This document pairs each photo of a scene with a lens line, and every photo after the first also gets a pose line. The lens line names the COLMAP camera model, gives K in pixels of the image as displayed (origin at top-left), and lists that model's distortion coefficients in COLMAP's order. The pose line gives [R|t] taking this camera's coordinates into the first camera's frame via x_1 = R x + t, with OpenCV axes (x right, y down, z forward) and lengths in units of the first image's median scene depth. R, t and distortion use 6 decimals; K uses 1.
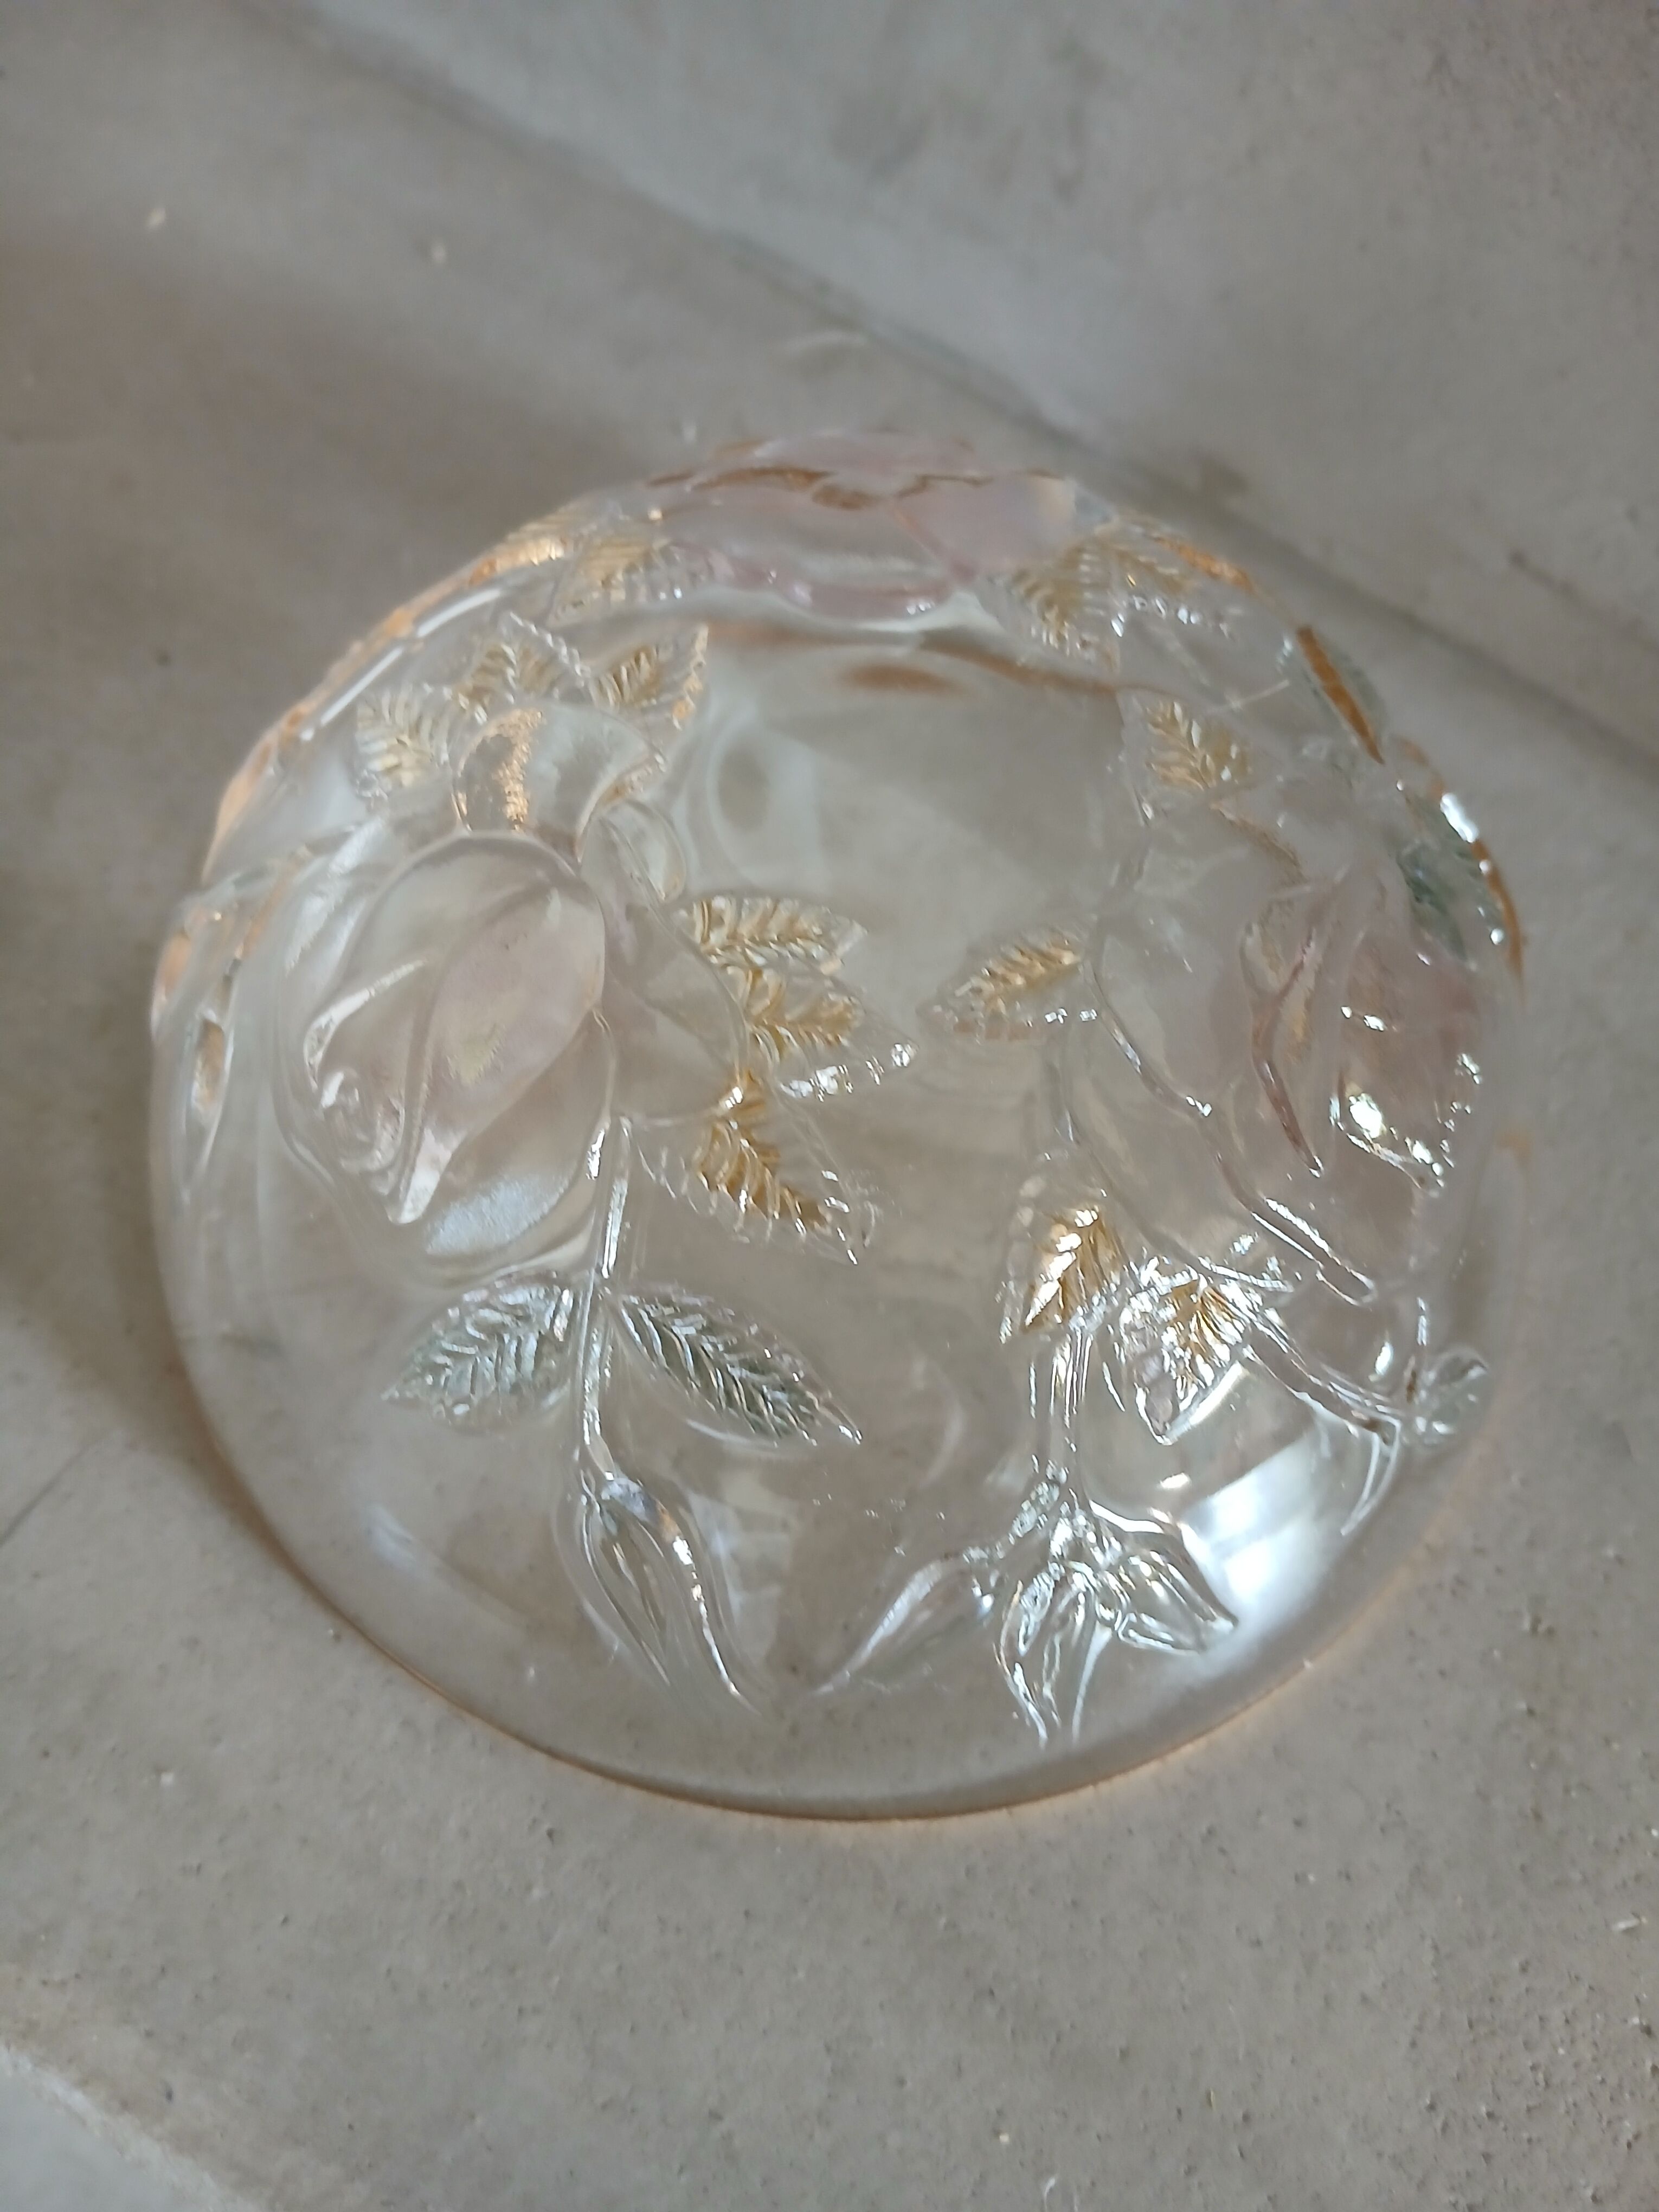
lens RADIAL K [[1825.3, 0, 829.5], [0, 1825.3, 1106.0], [0, 0, 1]] dist [-0.002918, -0.070899]
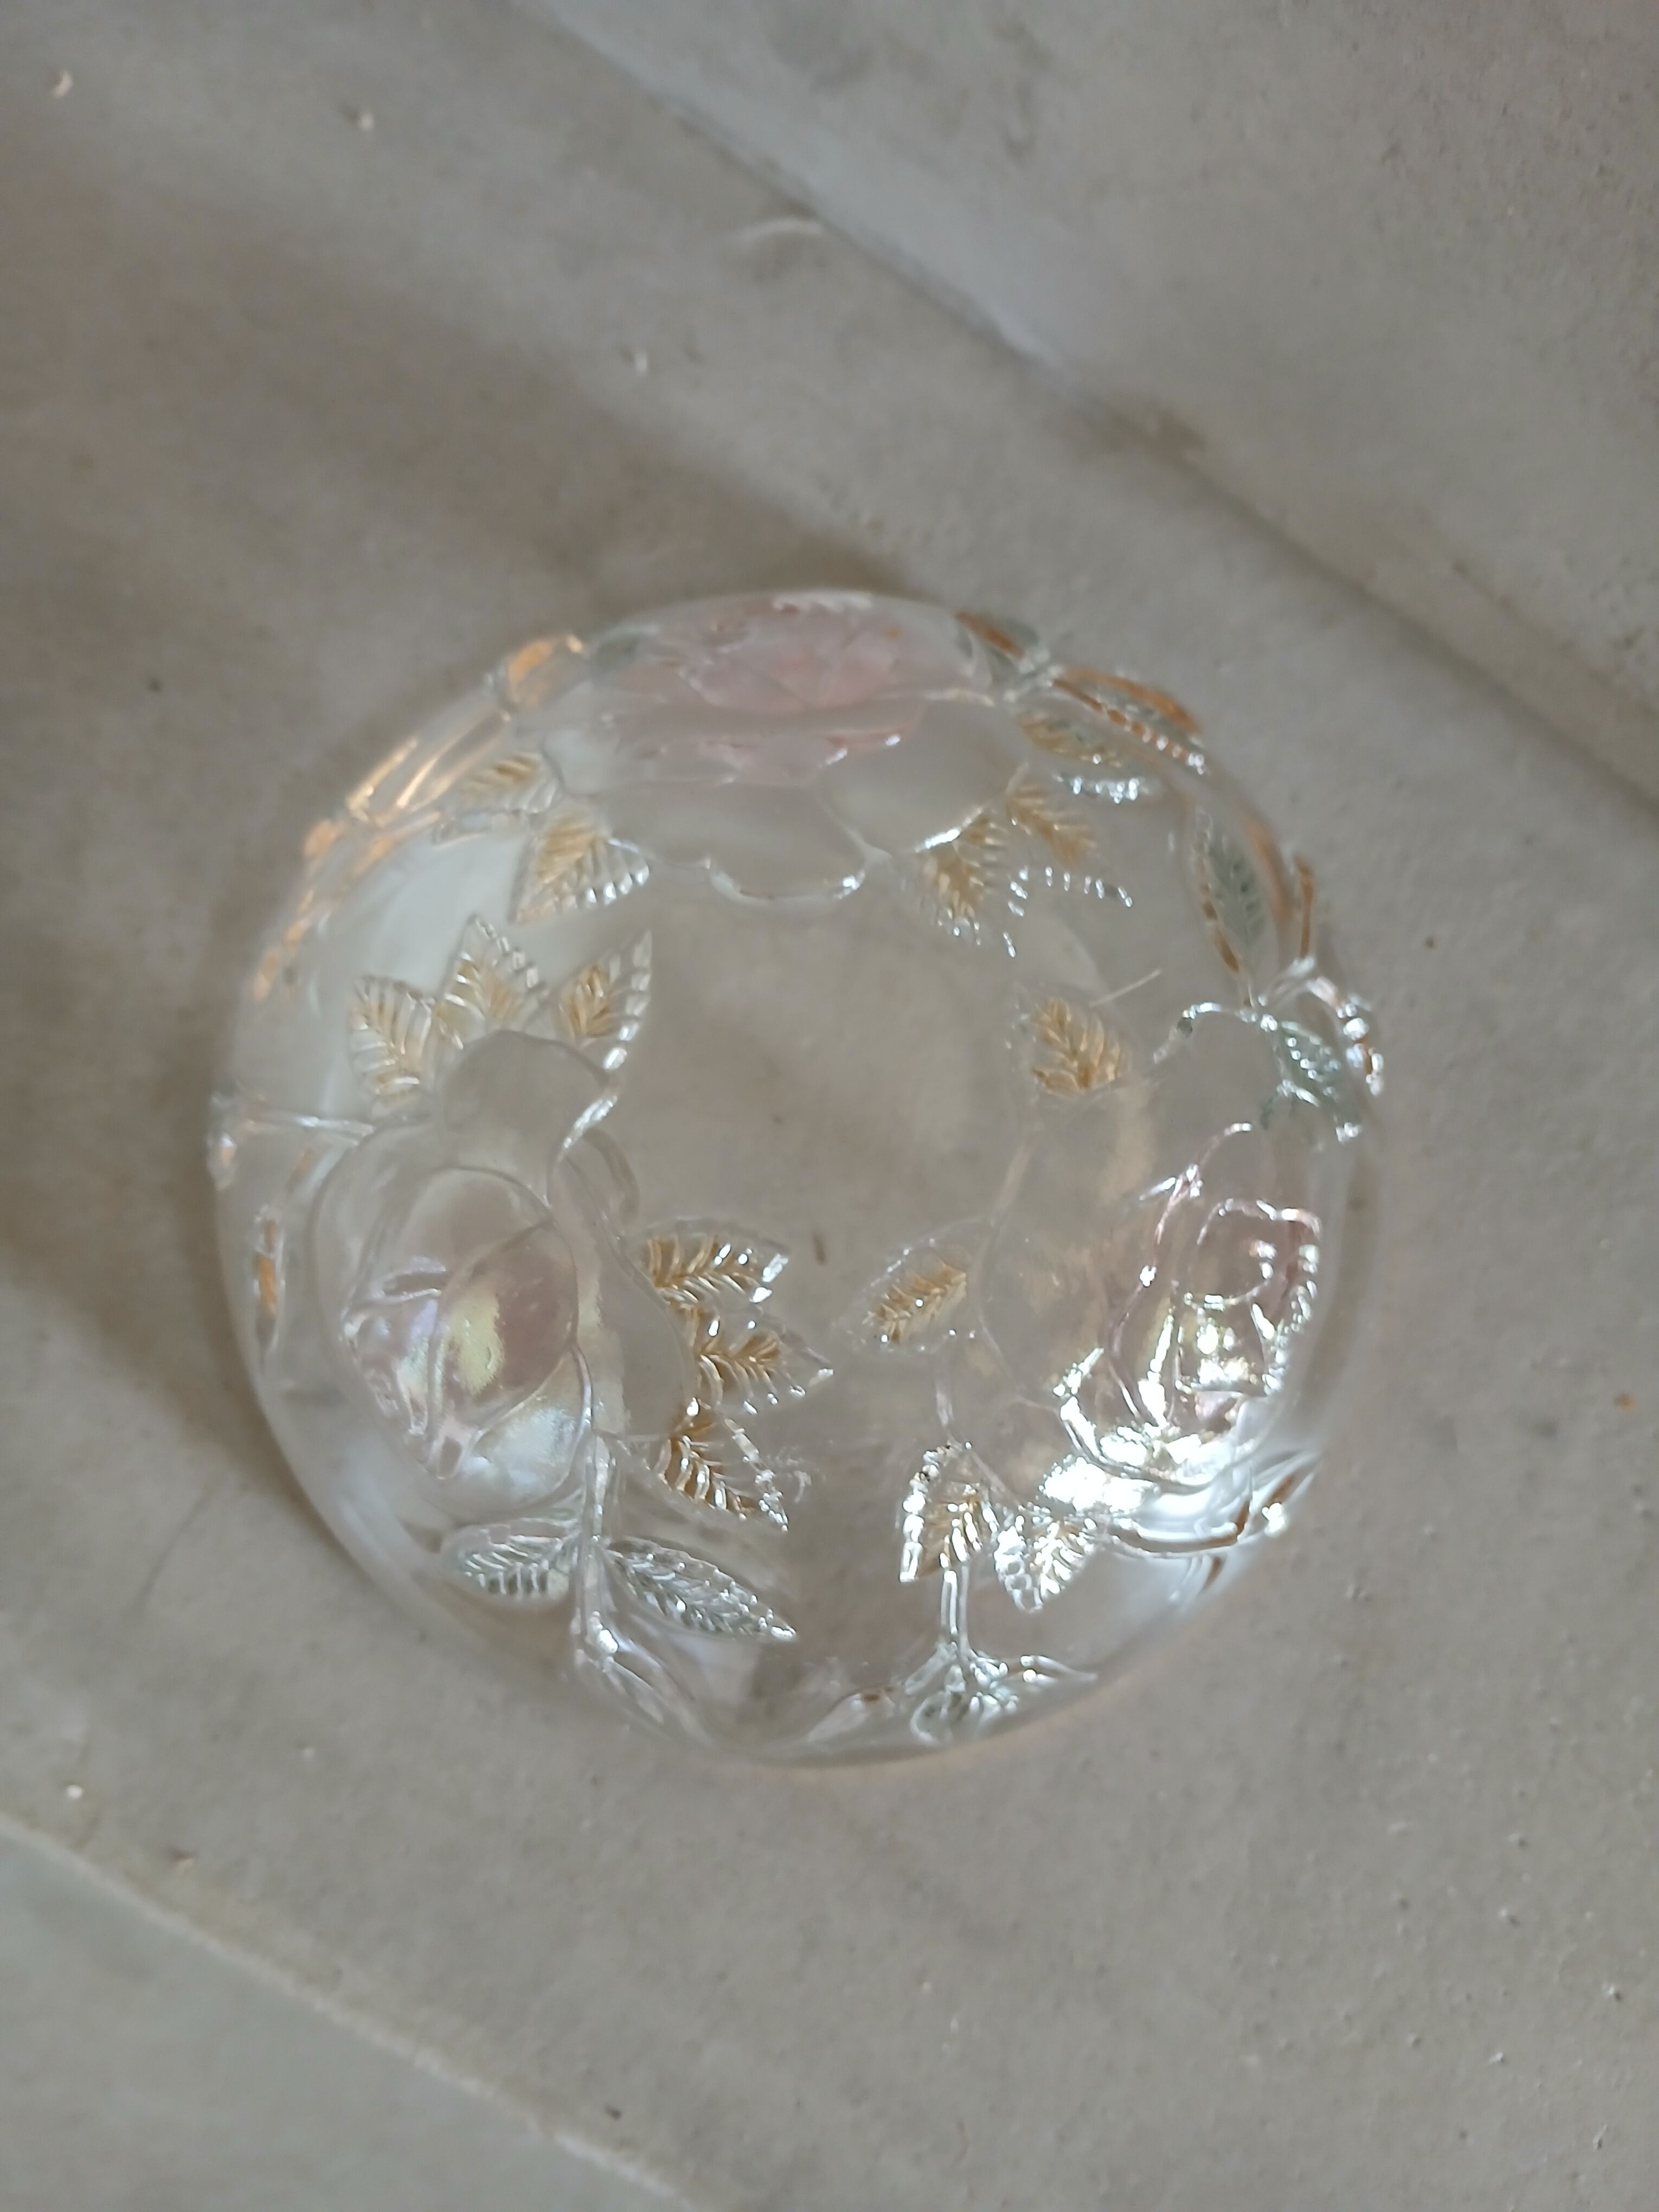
lens RADIAL K [[1794.5, 0, 819.1], [0, 1794.5, 1113.0], [0, 0, 1]] dist [0.076243, -0.200278]
pose [[0.998956, -0.020903, -0.040626, 0.069499], [0.033904, 0.935203, 0.352484, -0.467369], [0.030625, -0.353494, 0.934935, -0.067659]]
